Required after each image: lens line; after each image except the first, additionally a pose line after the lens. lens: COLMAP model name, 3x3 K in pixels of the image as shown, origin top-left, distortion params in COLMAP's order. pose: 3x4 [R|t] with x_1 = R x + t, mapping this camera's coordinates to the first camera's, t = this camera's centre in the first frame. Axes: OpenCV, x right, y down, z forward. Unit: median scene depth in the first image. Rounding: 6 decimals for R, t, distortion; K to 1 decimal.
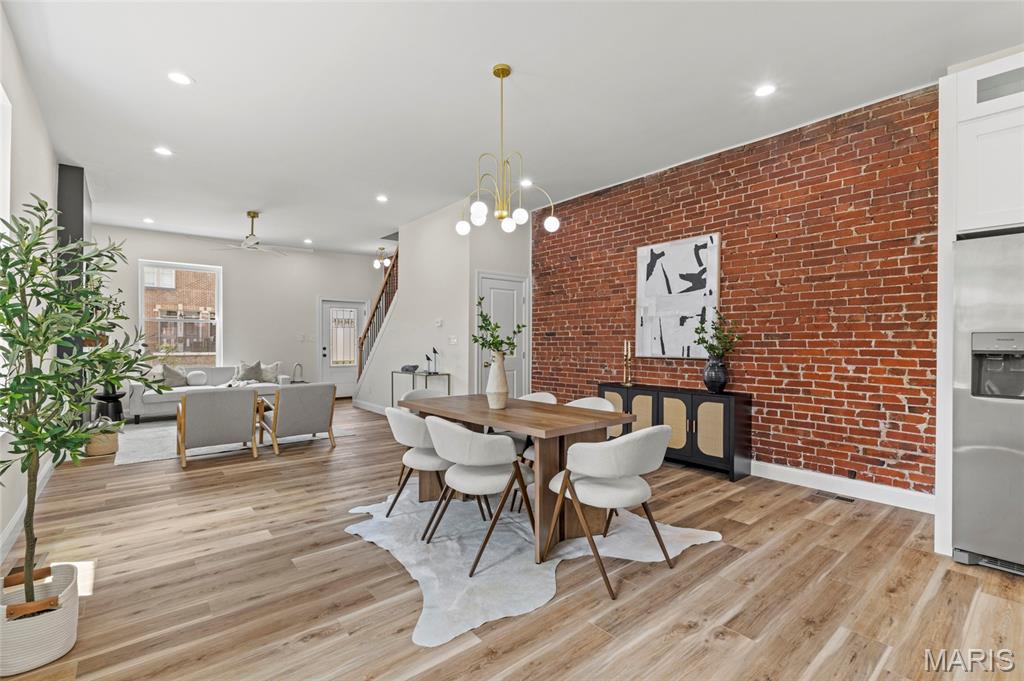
lens RADIAL K [[458.2, 0, 514.5], [0, 458.2, 342.1], [0, 0, 1]] dist [-0.001632, 0.000312]
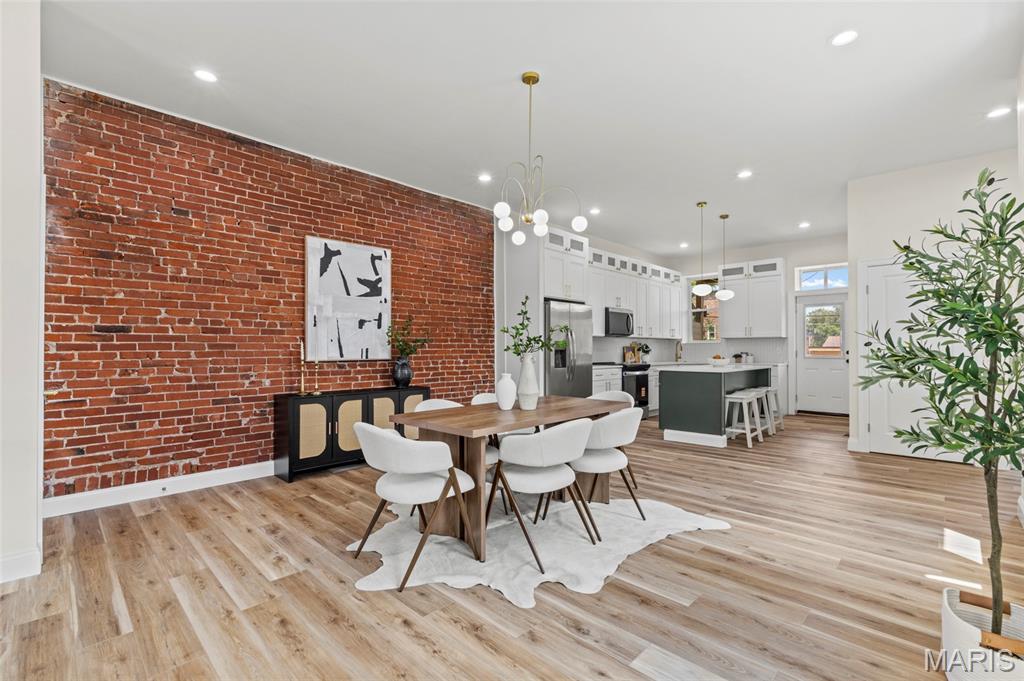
lens RADIAL K [[458.2, 0, 515.2], [0, 458.2, 346.5], [0, 0, 1]] dist [-0.001632, 0.000312]
pose [[-0.101582, 0.000671, 0.994827, -0.724646], [-0.001260, 0.999999, -0.000803, 0.004830], [-0.994826, -0.001335, -0.101581, 0.791782]]
